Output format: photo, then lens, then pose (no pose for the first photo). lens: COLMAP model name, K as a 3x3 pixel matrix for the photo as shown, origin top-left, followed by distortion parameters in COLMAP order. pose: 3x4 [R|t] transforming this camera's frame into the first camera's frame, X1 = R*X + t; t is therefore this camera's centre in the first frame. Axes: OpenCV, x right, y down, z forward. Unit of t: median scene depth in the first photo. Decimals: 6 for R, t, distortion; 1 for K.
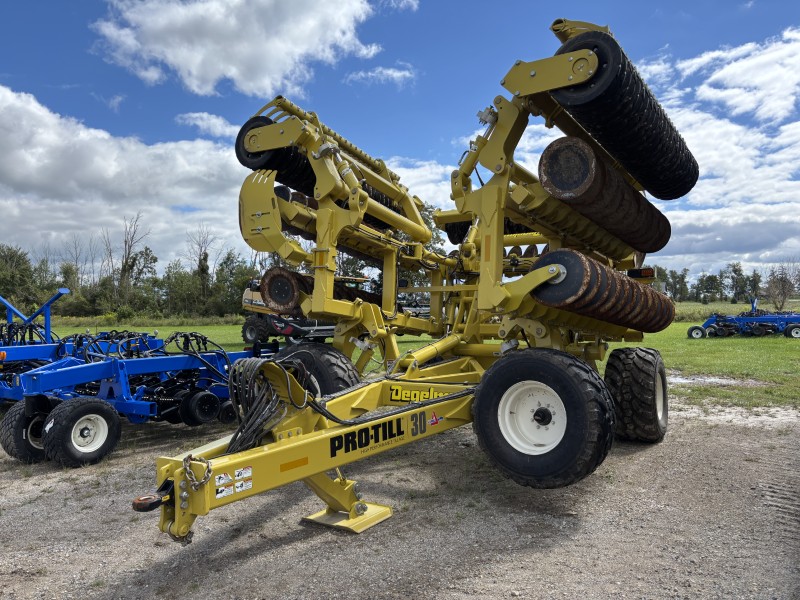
lens RADIAL K [[615.8, 0, 400.0], [0, 615.8, 300.0], [0, 0, 1]] dist [0.070030, -0.086760]
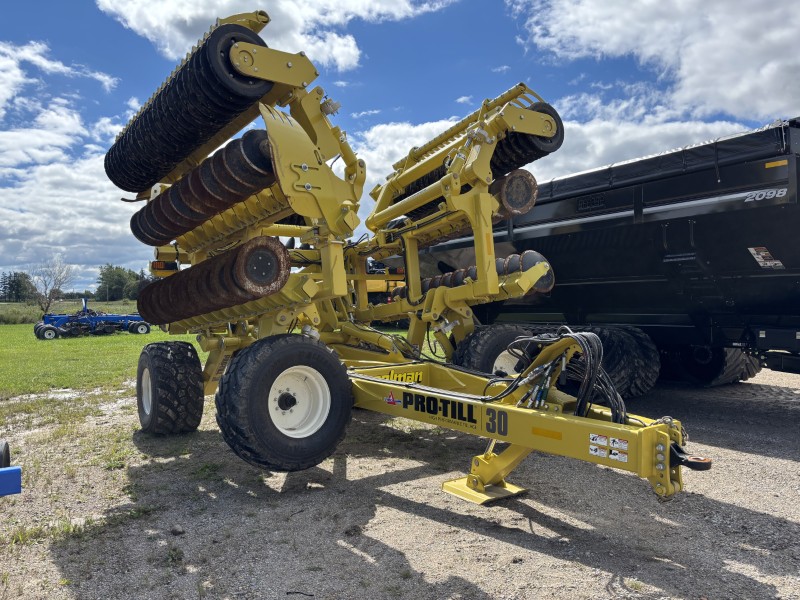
lens RADIAL K [[597.6, 0, 398.8], [0, 597.6, 283.6], [0, 0, 1]] dist [0.023387, -0.003799]
pose [[0.390848, 0.040664, 0.919556, -0.805992], [-0.009757, 0.999151, -0.040037, 0.033343], [-0.920403, 0.006676, 0.390913, 0.550388]]
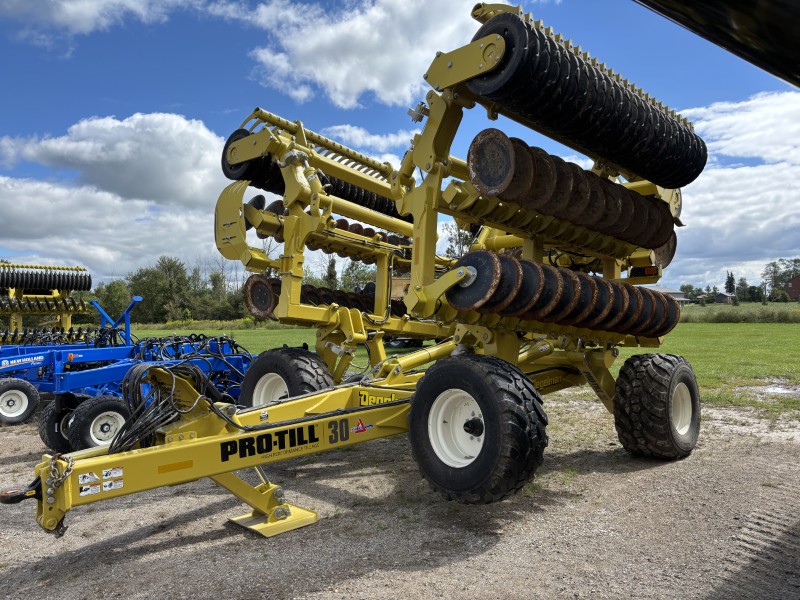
lens RADIAL K [[615.8, 0, 400.0], [0, 615.8, 300.0], [0, 0, 1]] dist [0.070030, -0.086760]
pose [[0.973675, -0.013646, -0.227531, 0.264032], [0.013029, 0.999906, -0.004213, -0.002379], [0.227567, 0.001138, 0.973762, 0.046010]]
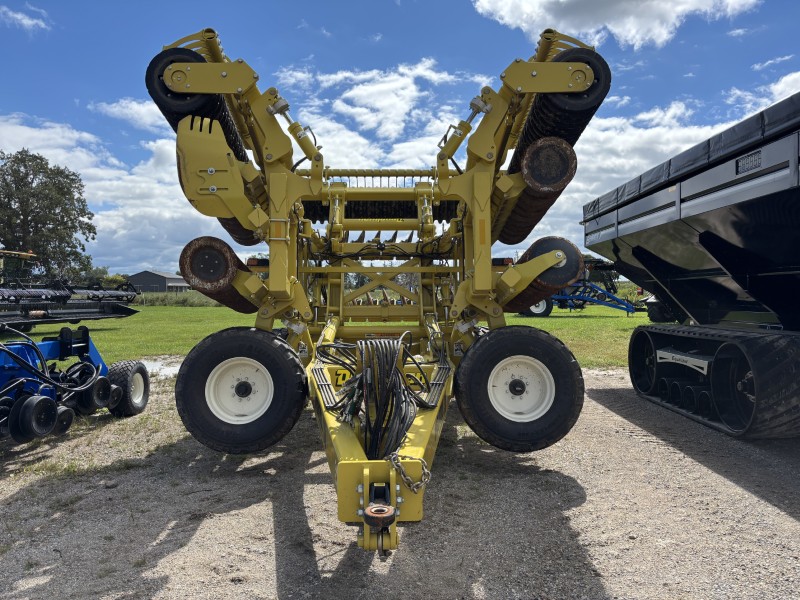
lens RADIAL K [[602.9, 0, 399.4], [0, 602.9, 290.8], [0, 0, 1]] dist [0.007876, 0.006740]
pose [[0.832619, 0.015514, 0.553628, -0.429810], [-0.021036, 0.999772, 0.003619, 0.011267], [-0.553446, -0.014659, 0.832756, 0.169502]]
